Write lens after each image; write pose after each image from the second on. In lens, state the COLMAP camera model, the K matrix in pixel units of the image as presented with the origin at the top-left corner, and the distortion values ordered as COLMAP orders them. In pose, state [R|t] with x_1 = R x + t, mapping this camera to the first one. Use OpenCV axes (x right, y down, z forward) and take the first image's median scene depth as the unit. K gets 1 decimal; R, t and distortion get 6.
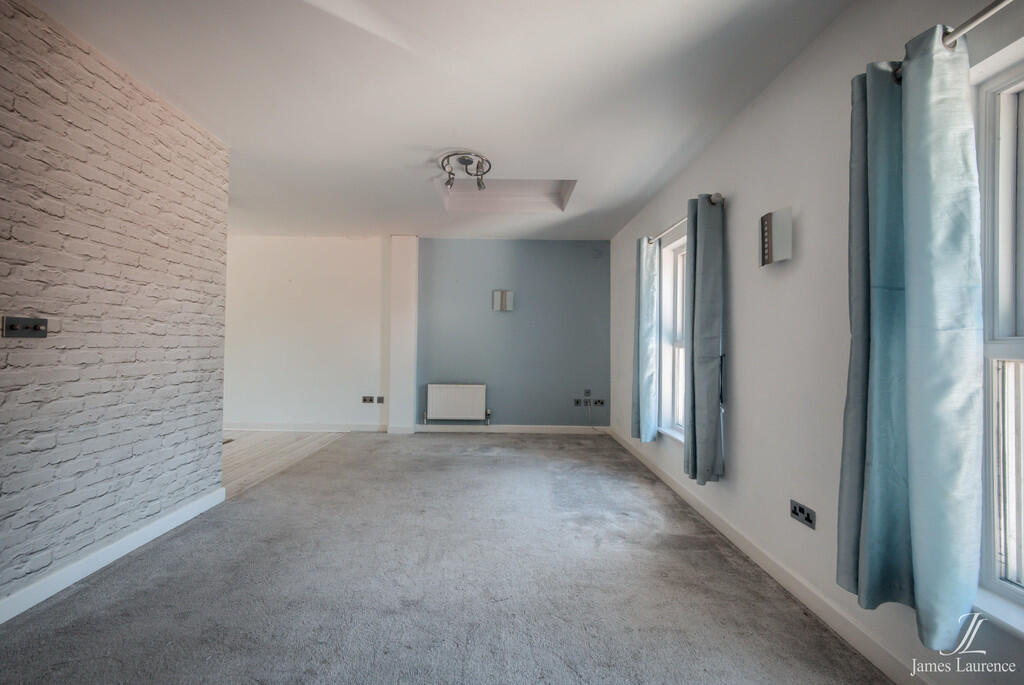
lens RADIAL K [[389.1, 0, 506.1], [0, 389.1, 344.5], [0, 0, 1]] dist [-0.000655, -0.000129]
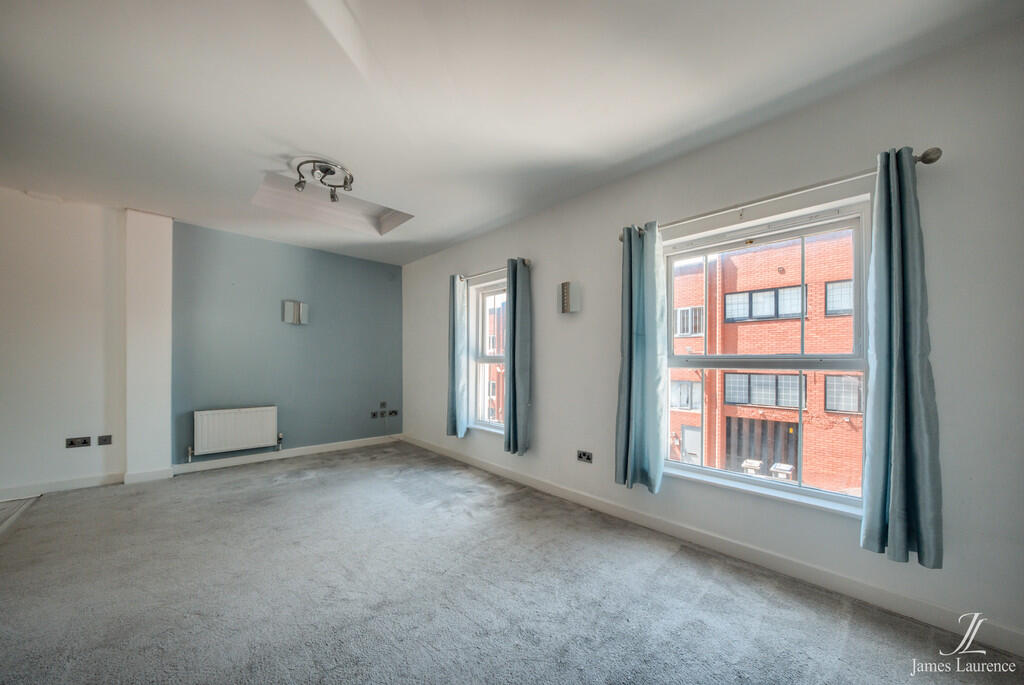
lens RADIAL K [[375.5, 0, 515.2], [0, 375.5, 364.5], [0, 0, 1]] dist [-0.011765, -0.000224]
pose [[0.705962, -0.009660, 0.708184, -0.376093], [-0.000289, 0.999903, 0.013927, -0.004035], [-0.708250, -0.010037, 0.705891, 0.012730]]
